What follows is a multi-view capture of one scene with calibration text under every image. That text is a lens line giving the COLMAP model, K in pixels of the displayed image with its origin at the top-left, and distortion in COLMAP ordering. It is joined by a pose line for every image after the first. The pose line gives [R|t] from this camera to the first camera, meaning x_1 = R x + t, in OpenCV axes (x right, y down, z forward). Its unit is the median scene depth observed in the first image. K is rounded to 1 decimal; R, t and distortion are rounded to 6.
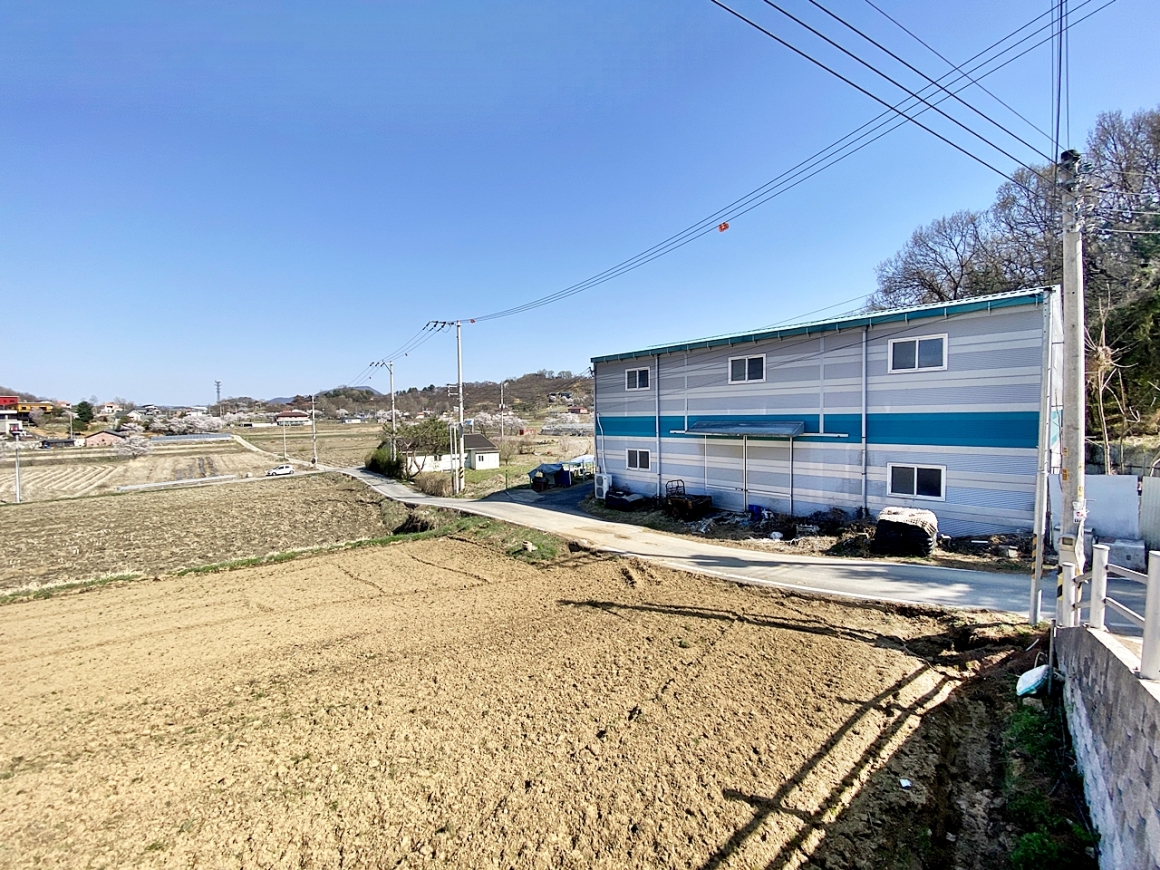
lens RADIAL K [[463.7, 0, 582.6], [0, 463.7, 431.4], [0, 0, 1]] dist [0.019635, -0.020229]
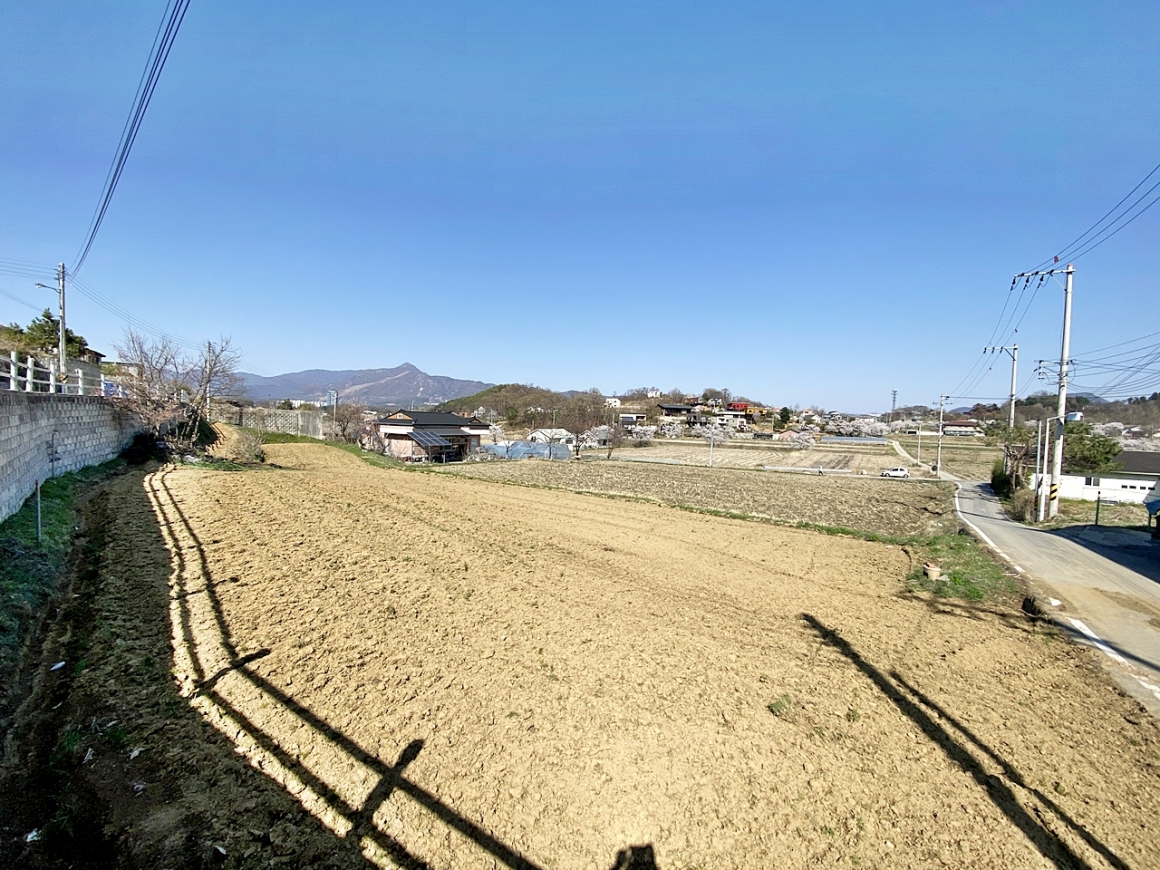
lens RADIAL K [[463.7, 0, 572.9], [0, 463.7, 431.6], [0, 0, 1]] dist [0.019635, -0.020229]
pose [[0.287053, 0.050583, -0.956578, 0.038174], [-0.070697, 0.997000, 0.031506, 0.007159], [0.955302, 0.058583, 0.289768, 0.033634]]
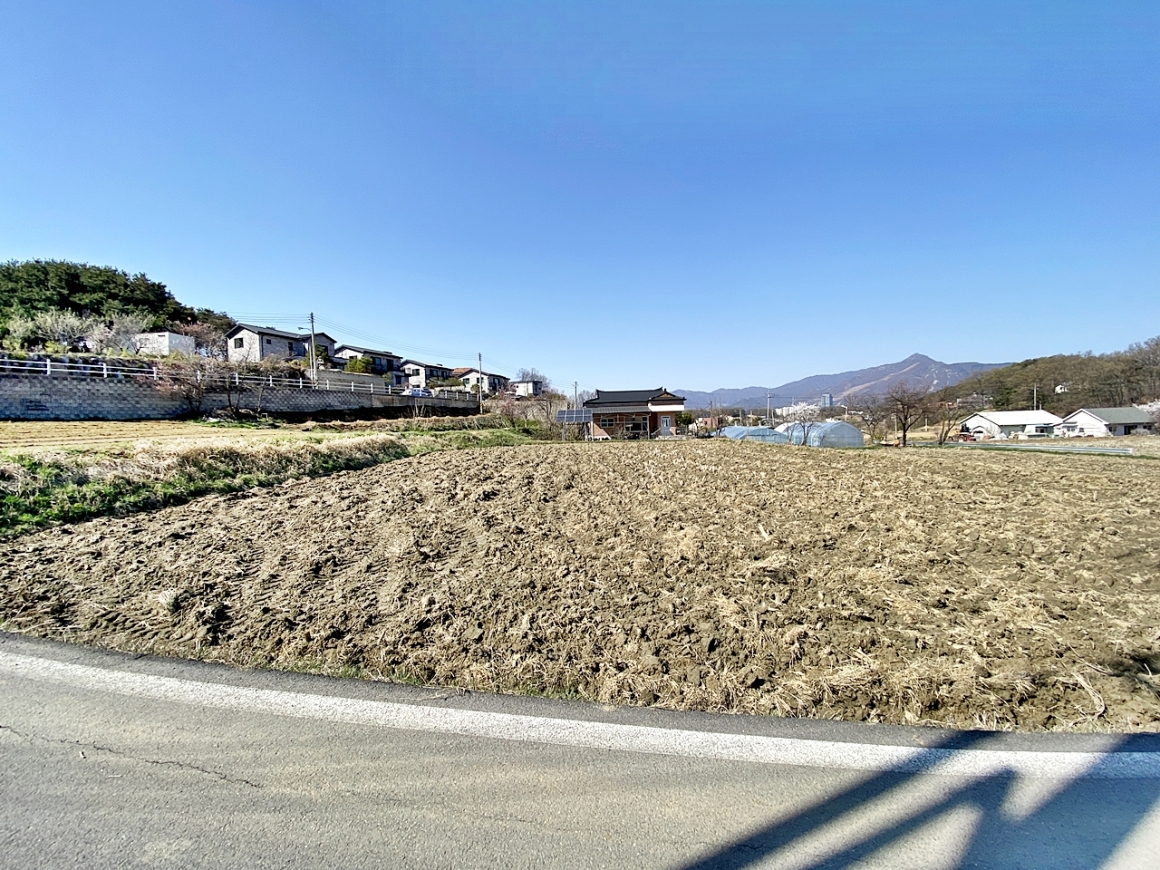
lens RADIAL K [[463.7, 0, 579.9], [0, 463.7, 433.8], [0, 0, 1]] dist [0.019635, -0.020229]
pose [[-0.631415, 0.051754, -0.773716, -0.065920], [0.011434, 0.998283, 0.057444, 0.023451], [0.775361, 0.027424, -0.630923, 0.219611]]
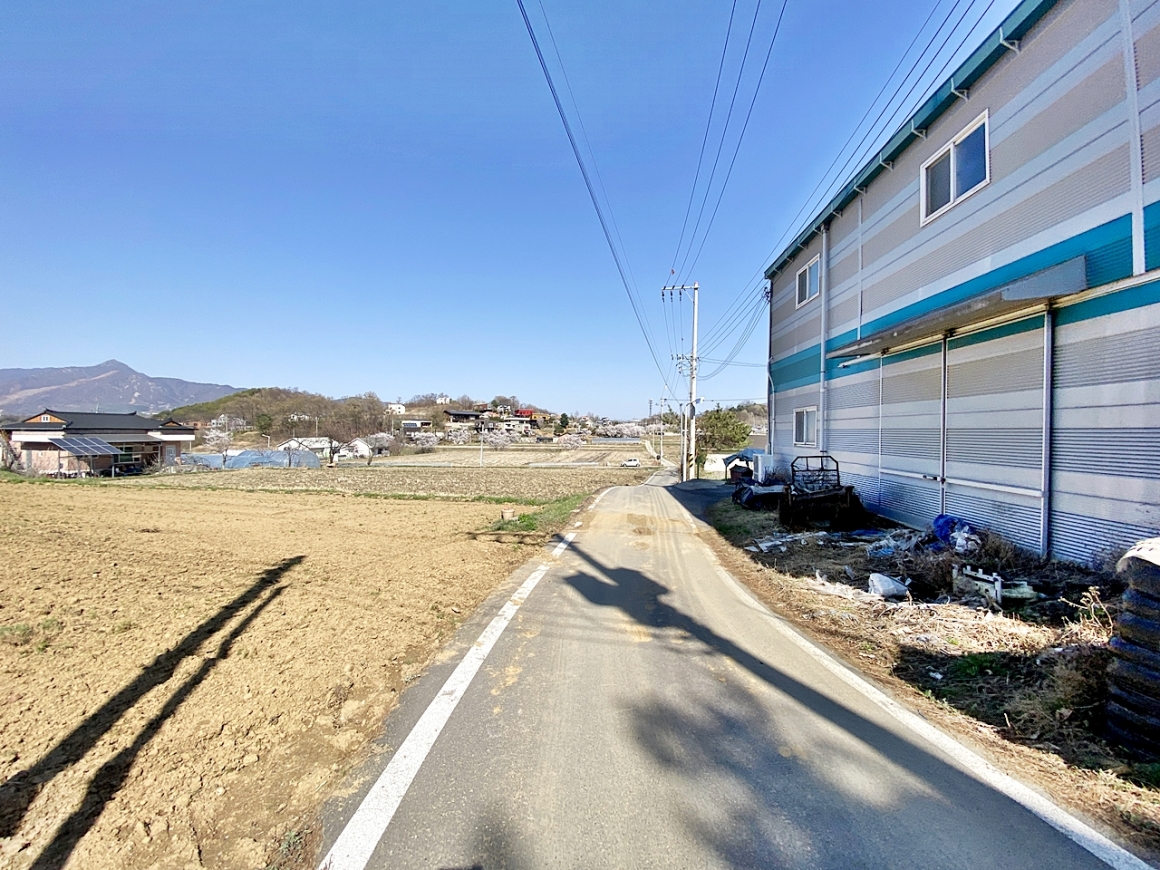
lens RADIAL K [[463.7, 0, 579.6], [0, 463.7, 445.3], [0, 0, 1]] dist [0.019635, -0.020229]
pose [[0.669741, 0.043325, -0.741329, 0.052456], [-0.047025, 0.998767, 0.015886, 0.012693], [0.741104, 0.024221, 0.670953, 0.060557]]
